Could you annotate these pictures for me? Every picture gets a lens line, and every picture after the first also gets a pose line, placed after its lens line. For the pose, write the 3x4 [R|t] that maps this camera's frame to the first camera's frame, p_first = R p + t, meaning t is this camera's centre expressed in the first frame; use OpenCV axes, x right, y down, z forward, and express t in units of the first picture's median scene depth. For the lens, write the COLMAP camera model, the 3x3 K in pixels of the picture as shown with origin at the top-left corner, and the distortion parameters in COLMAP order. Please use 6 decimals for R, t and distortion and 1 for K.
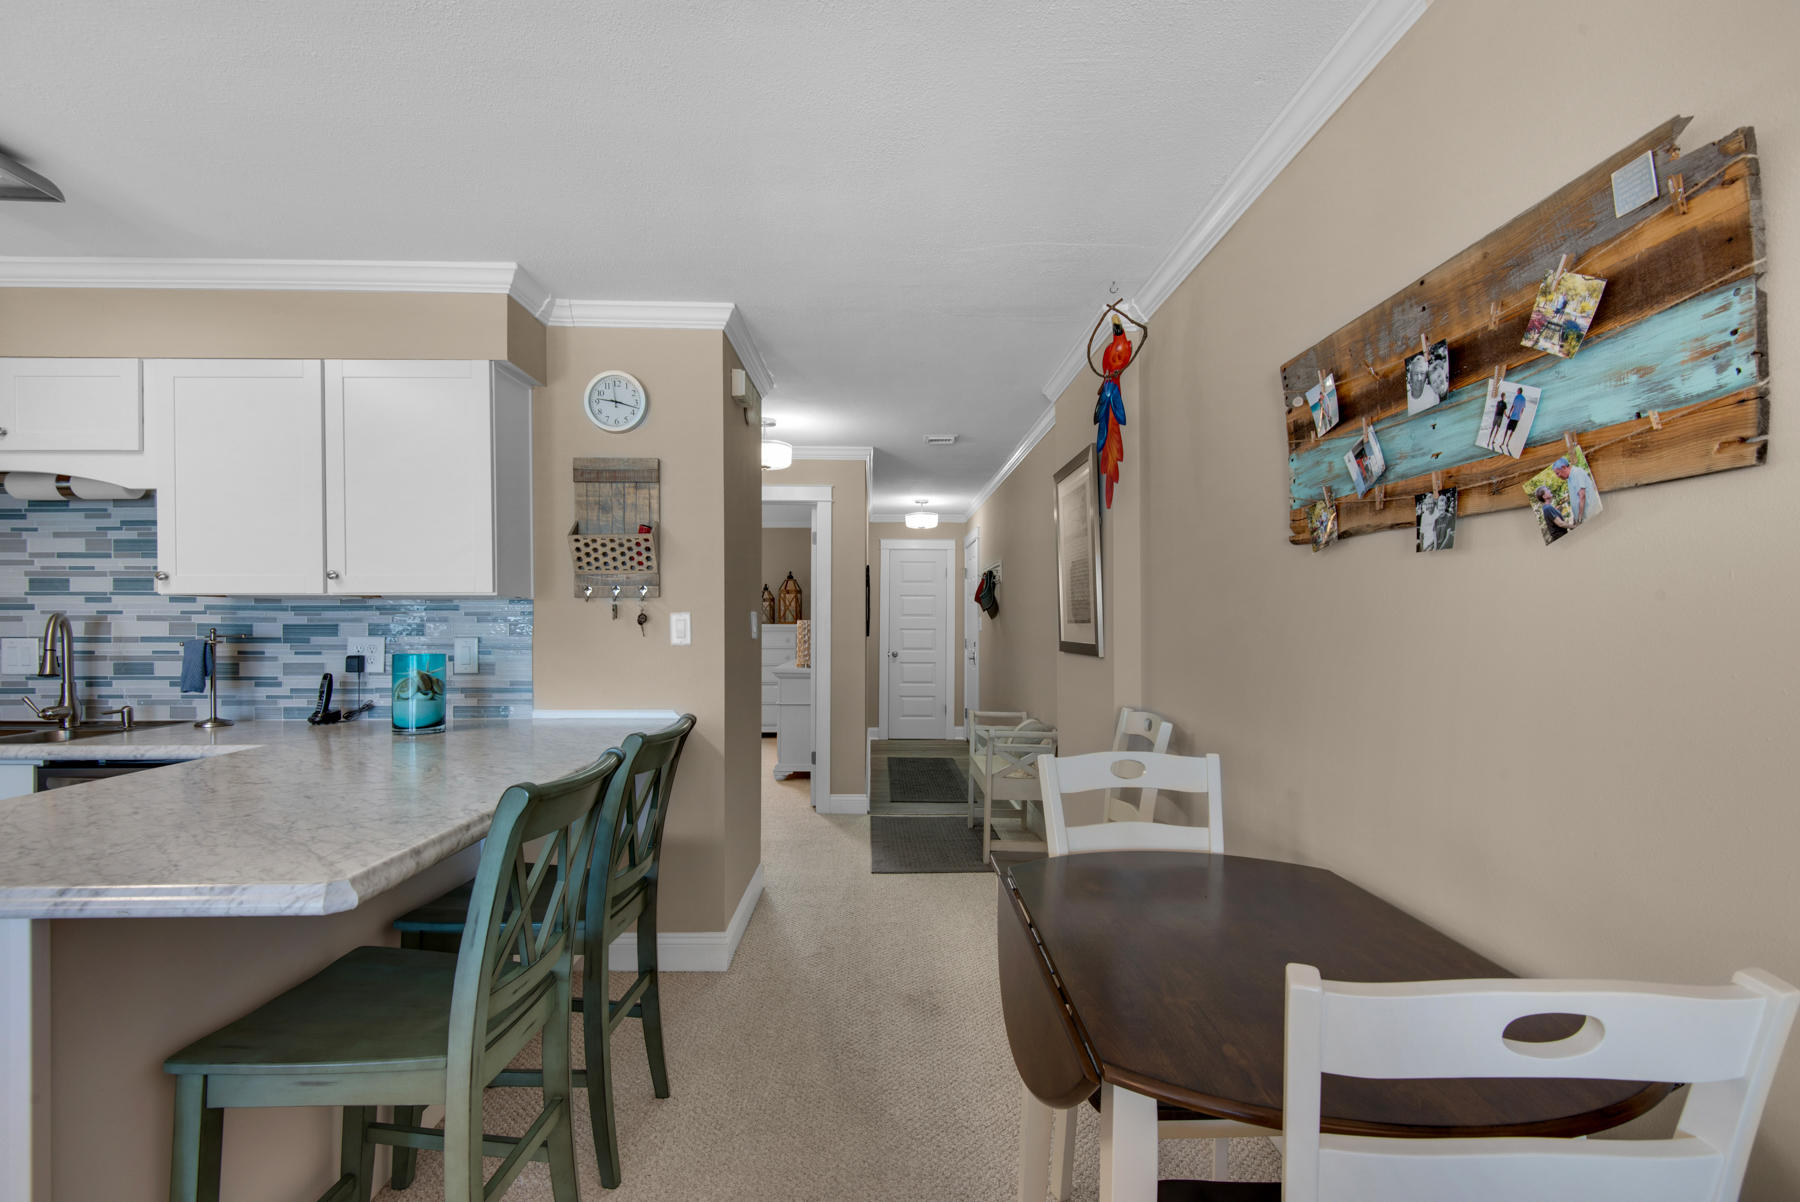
lens RADIAL K [[823.3, 0, 895.6], [0, 823.3, 625.5], [0, 0, 1]] dist [0.025888, -0.014393]
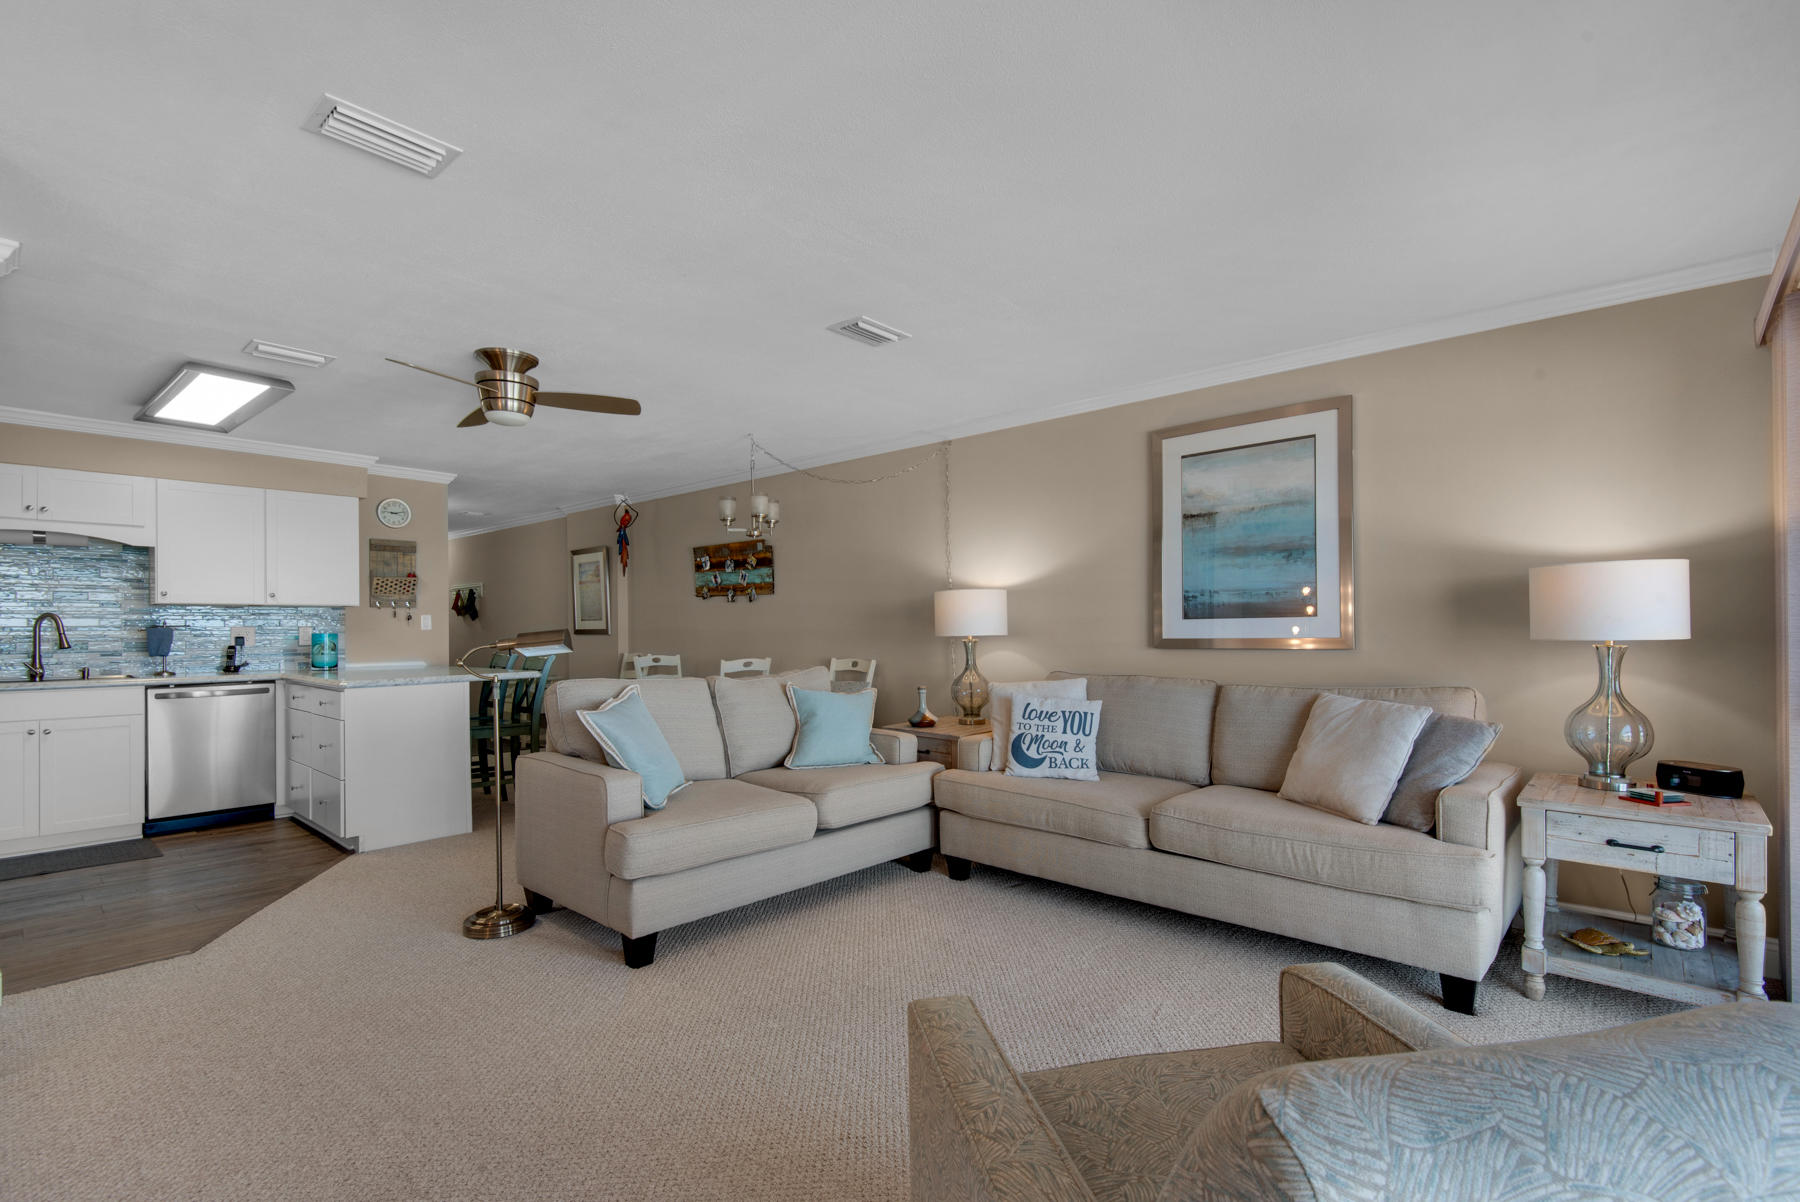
lens RADIAL K [[823.3, 0, 900.4], [0, 823.3, 623.6], [0, 0, 1]] dist [0.025888, -0.014393]
pose [[0.685891, -0.000297, 0.727704, -0.991290], [0.010656, 0.999897, -0.009635, 0.041184], [-0.727626, 0.014363, 0.685824, -1.372785]]
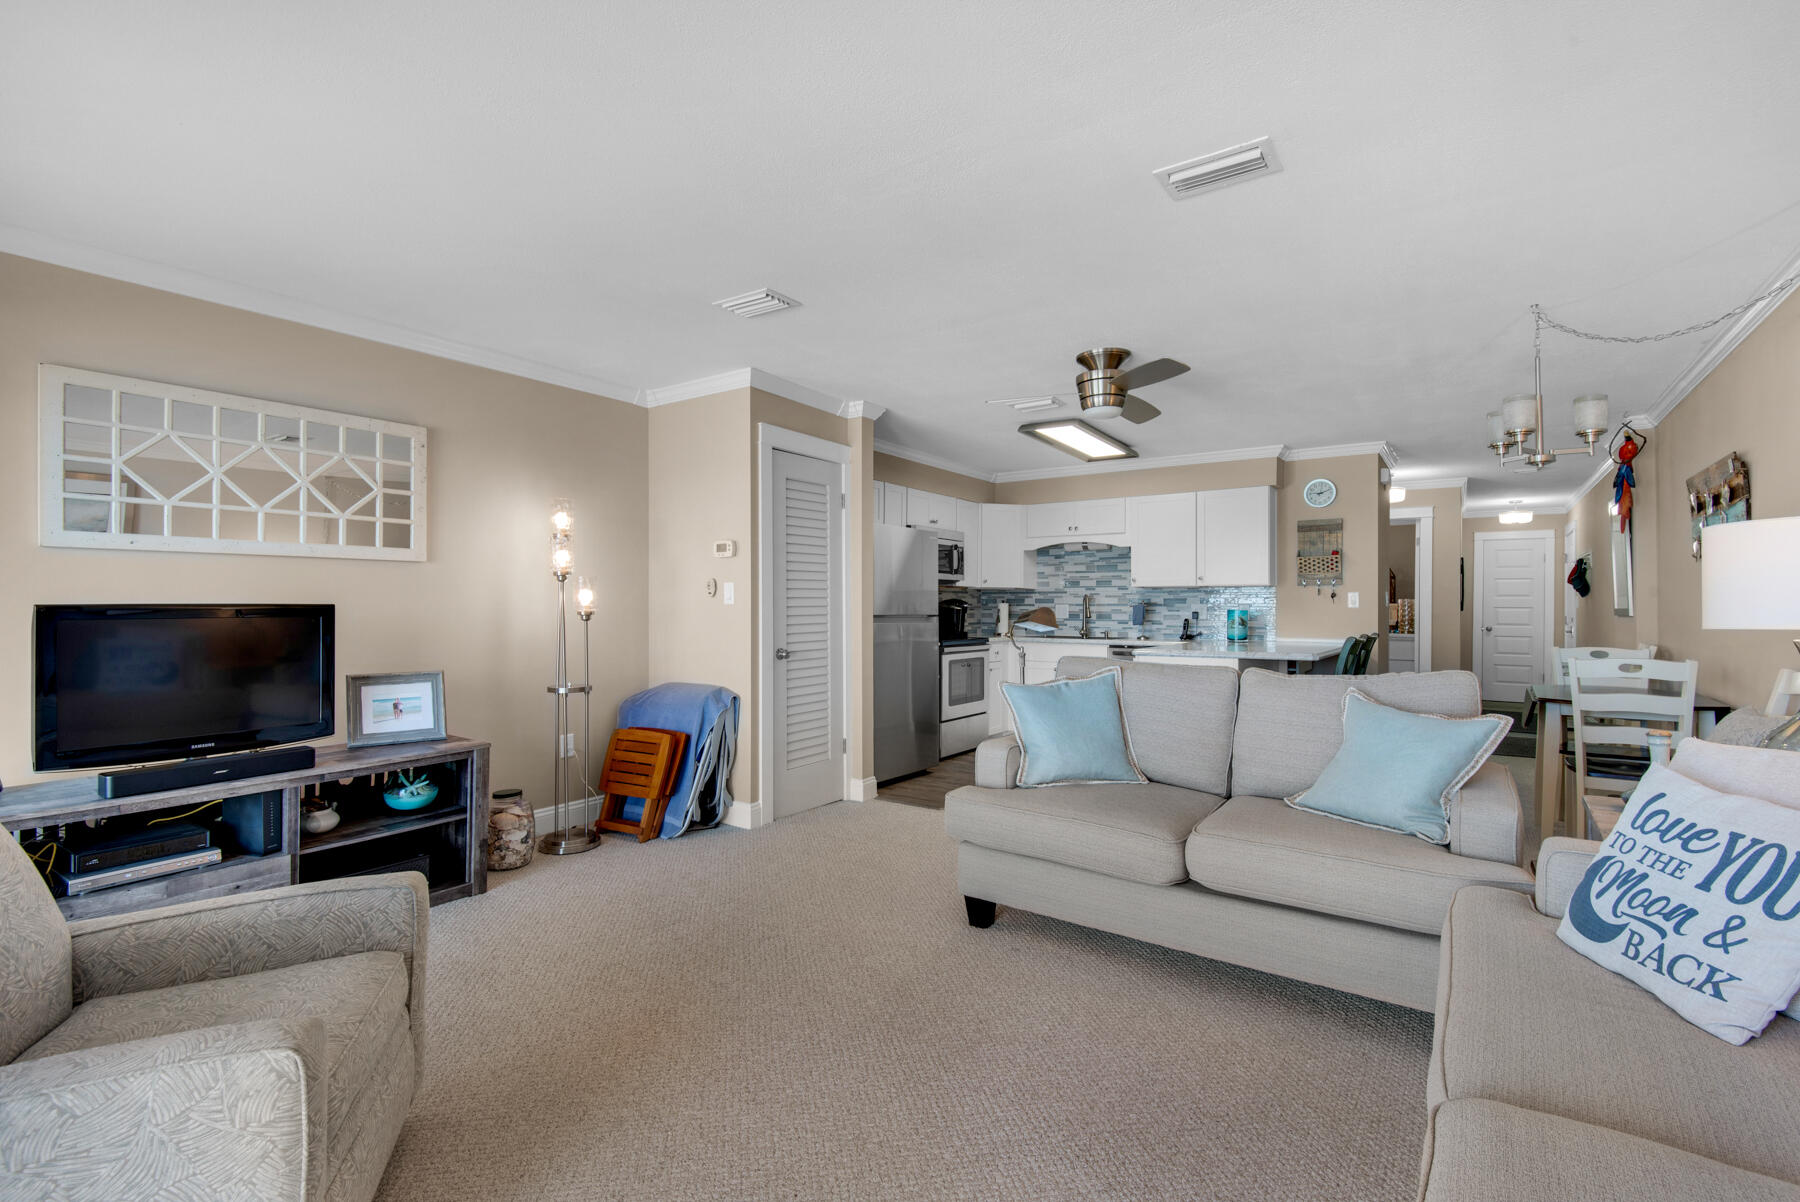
lens RADIAL K [[823.3, 0, 895.7], [0, 823.3, 604.9], [0, 0, 1]] dist [0.025888, -0.014393]
pose [[0.809363, -0.000410, -0.587309, 0.030981], [-0.004590, 0.999965, -0.007024, 0.036847], [0.587291, 0.008381, 0.809332, -1.369469]]
